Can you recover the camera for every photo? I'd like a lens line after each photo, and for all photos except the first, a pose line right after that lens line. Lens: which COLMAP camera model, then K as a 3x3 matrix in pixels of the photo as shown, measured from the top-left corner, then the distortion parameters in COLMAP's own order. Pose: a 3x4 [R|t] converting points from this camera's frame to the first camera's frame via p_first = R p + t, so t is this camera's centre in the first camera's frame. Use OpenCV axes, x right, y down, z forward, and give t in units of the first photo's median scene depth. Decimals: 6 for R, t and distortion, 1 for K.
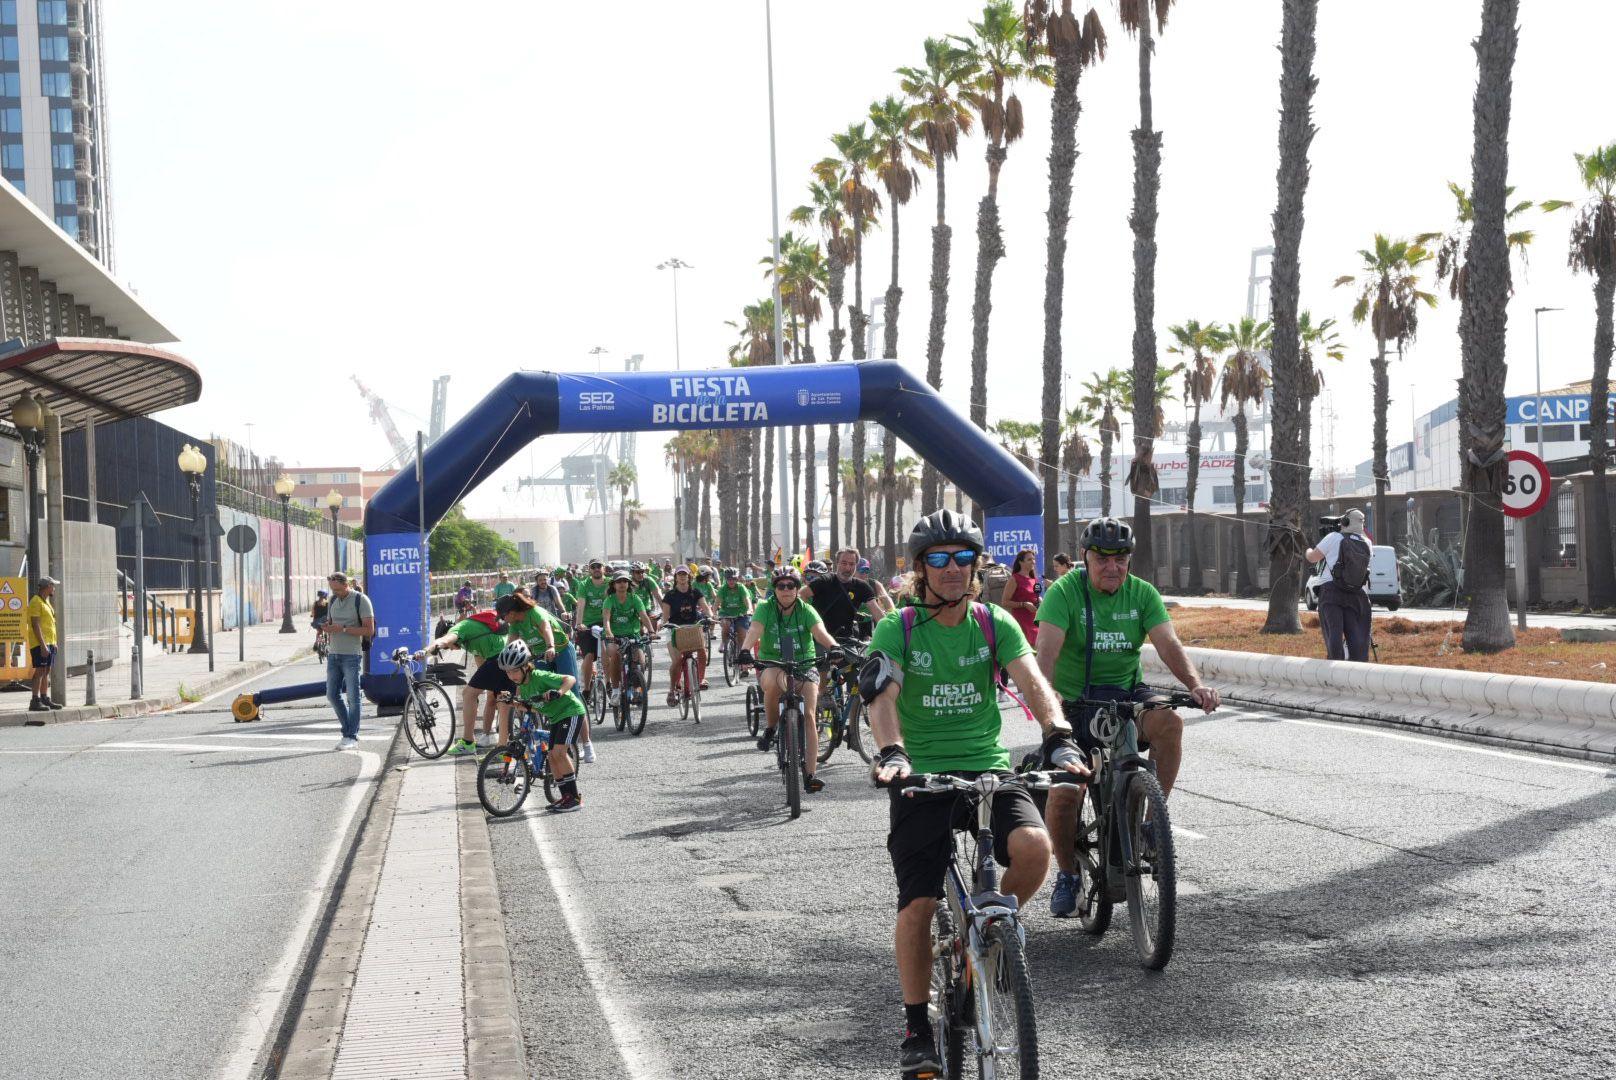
lens RADIAL K [[1028.0, 0, 808.0], [0, 1028.0, 540.0], [0, 0, 1]] dist [-0.039005, 0.001427]
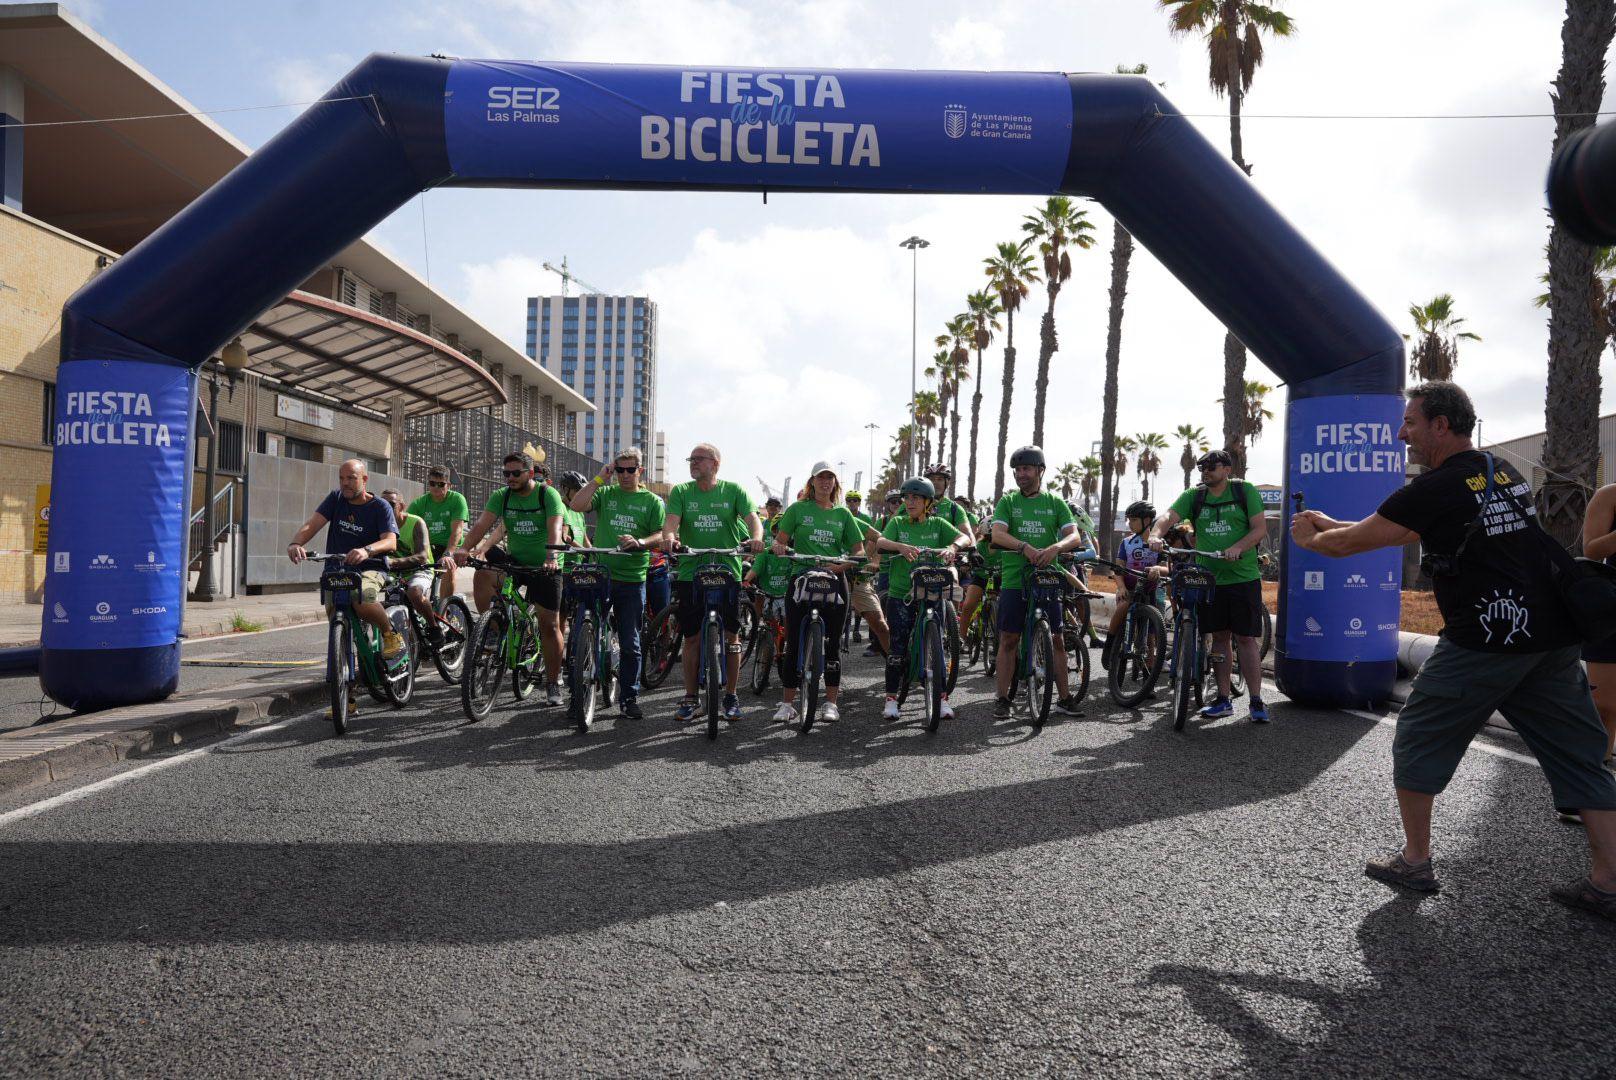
lens RADIAL K [[1028.0, 0, 808.0], [0, 1028.0, 540.0], [0, 0, 1]] dist [-0.039005, 0.001427]
pose [[0.992669, 0.039481, -0.114232, 0.003382], [-0.034945, 0.998529, 0.041445, -0.056730], [0.115700, -0.037149, 0.992589, -0.933322]]
